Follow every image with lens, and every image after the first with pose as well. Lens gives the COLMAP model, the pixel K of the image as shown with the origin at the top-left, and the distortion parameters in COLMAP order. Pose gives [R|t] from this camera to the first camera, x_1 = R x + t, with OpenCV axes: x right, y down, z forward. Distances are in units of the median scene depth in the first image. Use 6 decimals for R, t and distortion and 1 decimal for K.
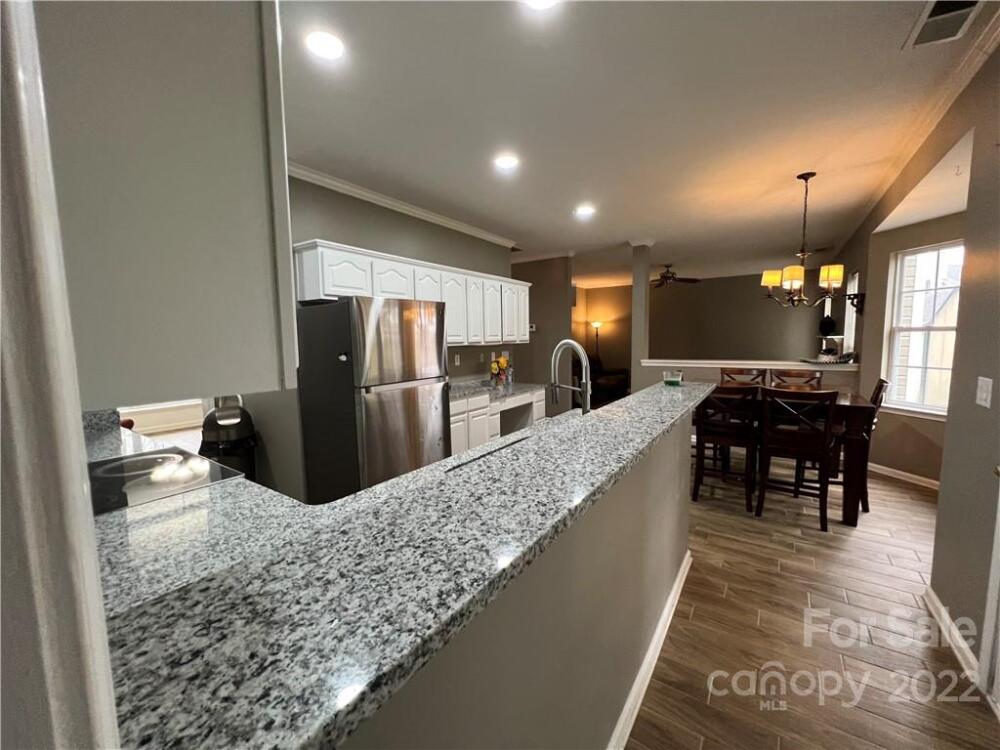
lens RADIAL K [[402.0, 0, 497.8], [0, 402.0, 371.6], [0, 0, 1]] dist [-0.003400, 0.000427]
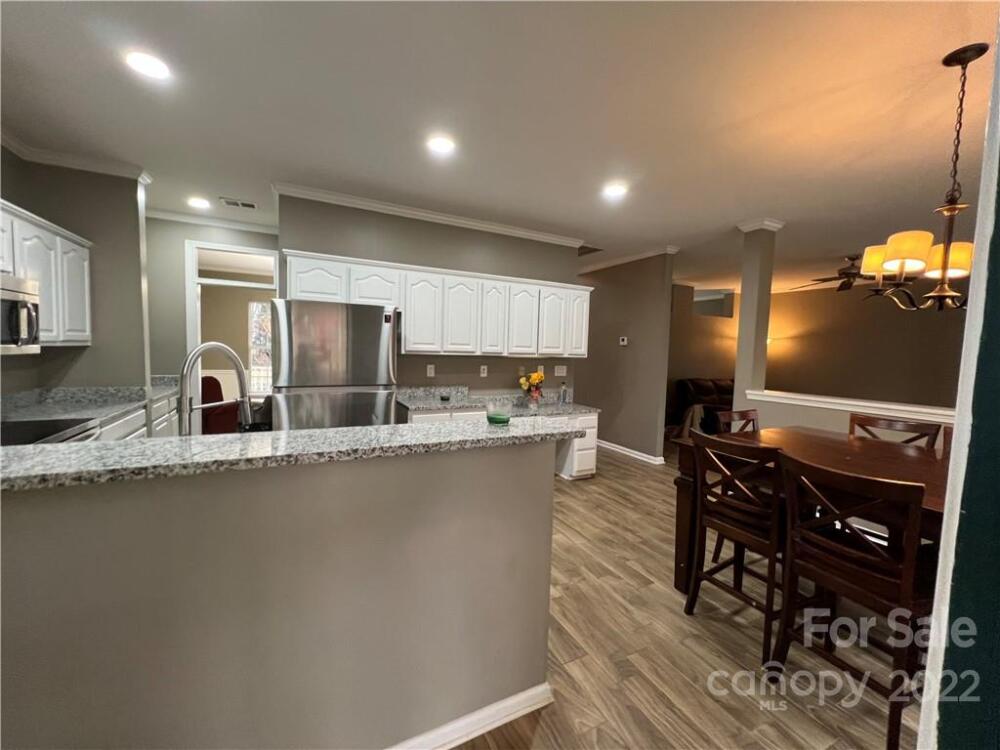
lens RADIAL K [[399.6, 0, 498.8], [0, 399.6, 372.6], [0, 0, 1]] dist [-0.001643, 0.000799]
pose [[0.877770, 0.070677, -0.473841, 0.376948], [-0.083588, 0.996481, -0.006210, -0.023299], [0.471735, 0.045059, 0.880589, 0.210700]]
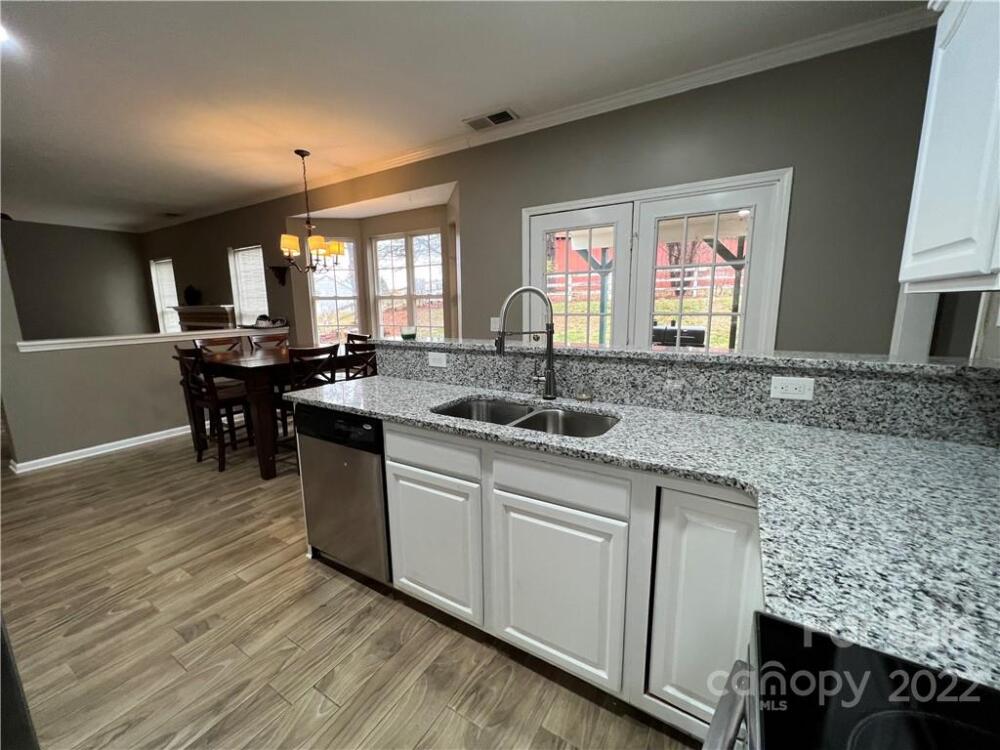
lens RADIAL K [[399.6, 0, 498.1], [0, 399.6, 373.7], [0, 0, 1]] dist [-0.001643, 0.000799]
pose [[-0.055849, -0.156039, 0.986171, -0.320061], [0.097935, 0.982093, 0.160940, -0.011113], [-0.993625, 0.105569, -0.039567, 0.417028]]
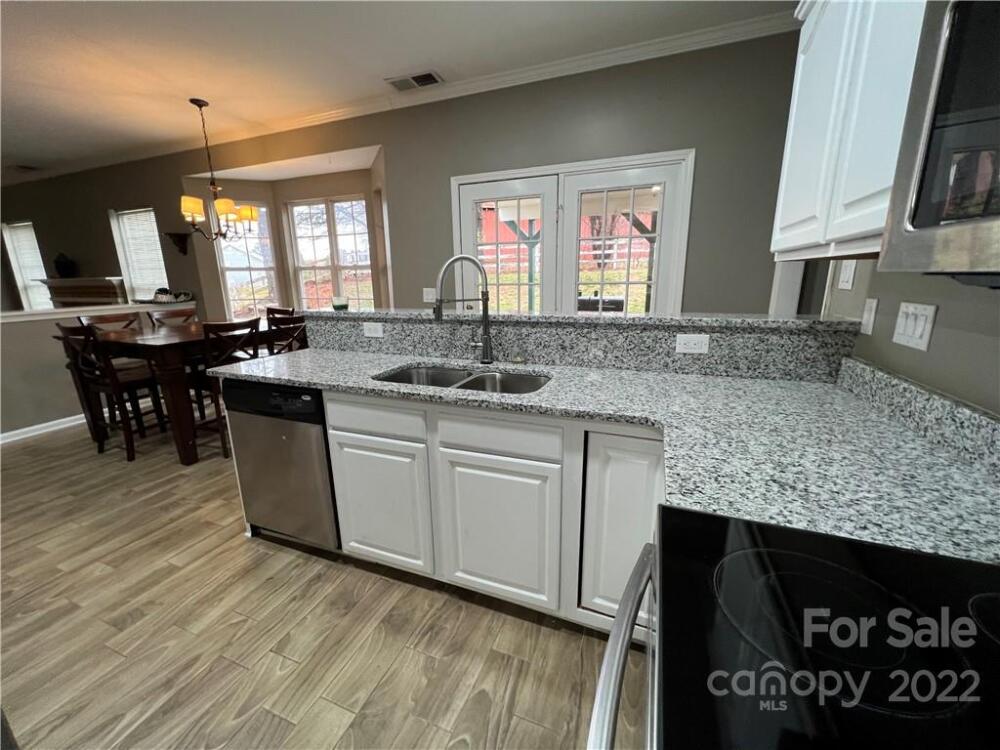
lens RADIAL K [[399.6, 0, 498.3], [0, 399.6, 373.4], [0, 0, 1]] dist [-0.001643, 0.000799]
pose [[-0.228842, -0.213380, 0.949790, -0.340412], [0.100767, 0.965247, 0.241131, -0.007444], [-0.968234, 0.150889, -0.199387, 0.427292]]
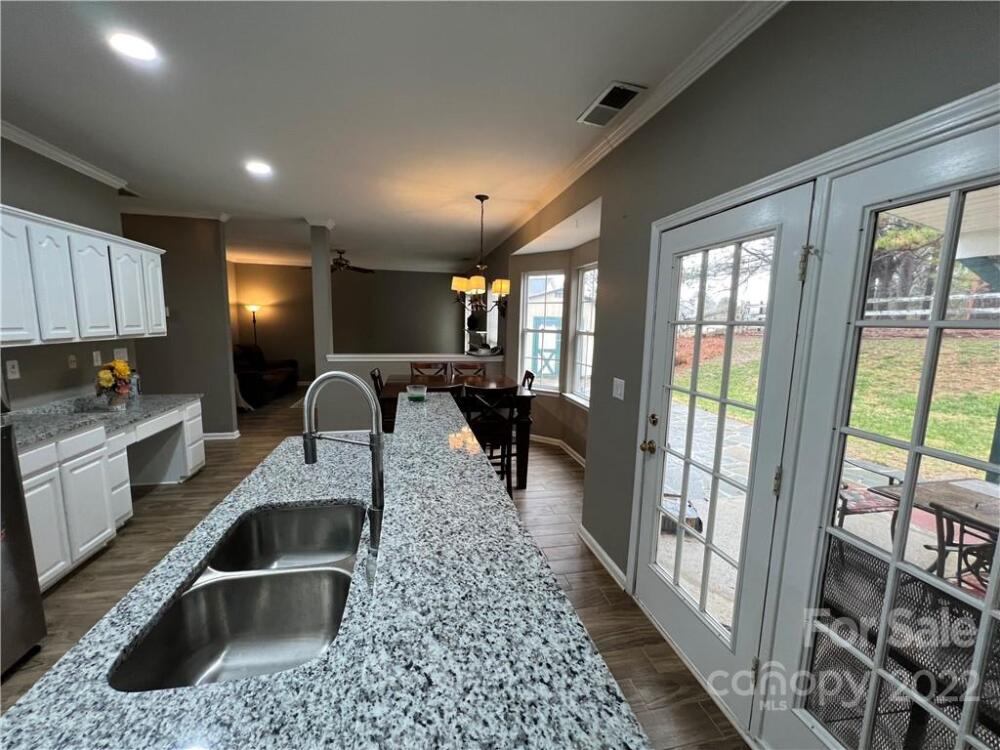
lens RADIAL K [[399.6, 0, 500.0], [0, 399.6, 372.8], [0, 0, 1]] dist [-0.001643, 0.000799]
pose [[0.679257, -0.063449, 0.731152, -0.047450], [0.028619, 0.997788, 0.060000, -0.039320], [-0.733342, -0.019831, 0.679571, 0.126796]]
